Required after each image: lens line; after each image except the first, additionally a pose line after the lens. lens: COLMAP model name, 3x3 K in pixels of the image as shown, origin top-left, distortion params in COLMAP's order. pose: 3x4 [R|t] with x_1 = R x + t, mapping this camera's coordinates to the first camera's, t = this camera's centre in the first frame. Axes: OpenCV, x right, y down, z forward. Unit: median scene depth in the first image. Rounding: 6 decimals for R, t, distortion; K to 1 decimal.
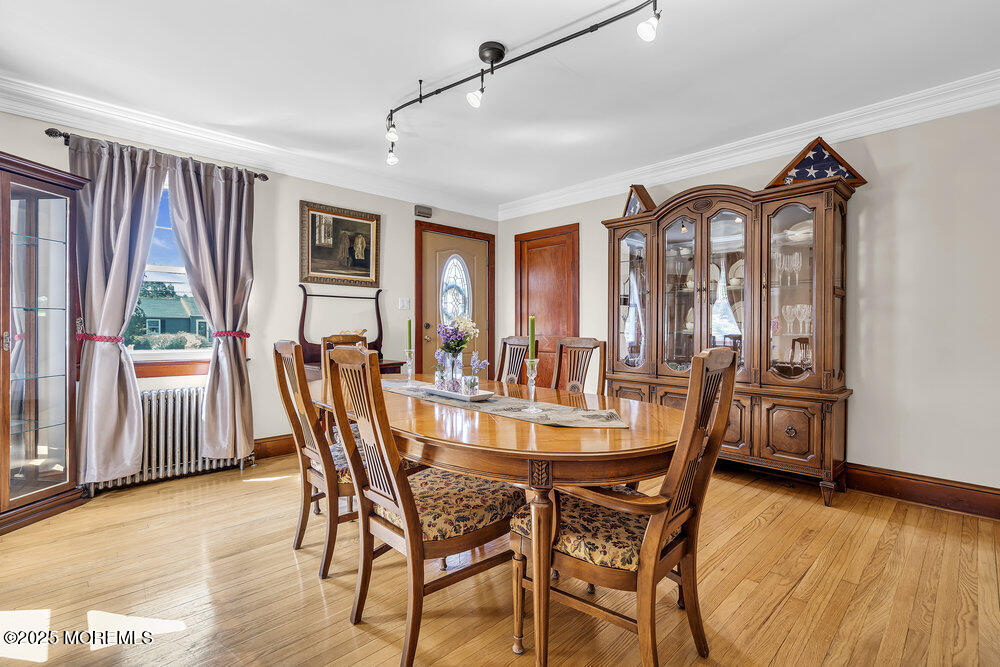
lens RADIAL K [[460.3, 0, 501.9], [0, 460.3, 329.0], [0, 0, 1]] dist [-0.001708, 0.000476]
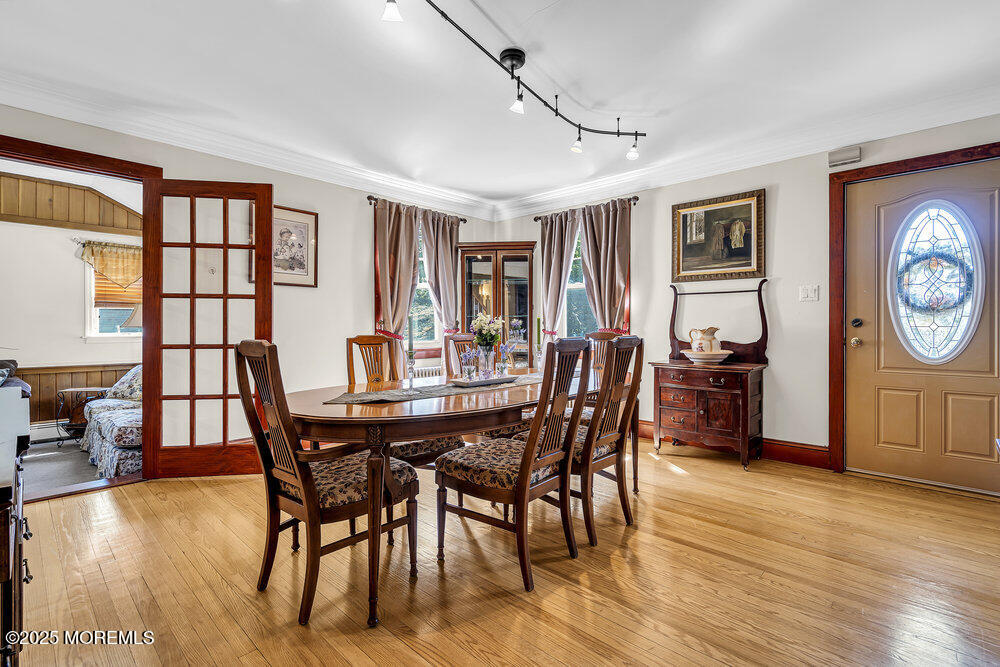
lens RADIAL K [[460.3, 0, 502.2], [0, 460.3, 327.3], [0, 0, 1]] dist [-0.001708, 0.000476]
pose [[0.045132, 0.003514, -0.998975, 0.562565], [-0.000258, 0.999994, 0.003506, -0.002579], [0.998981, 0.000099, 0.045132, 0.521470]]
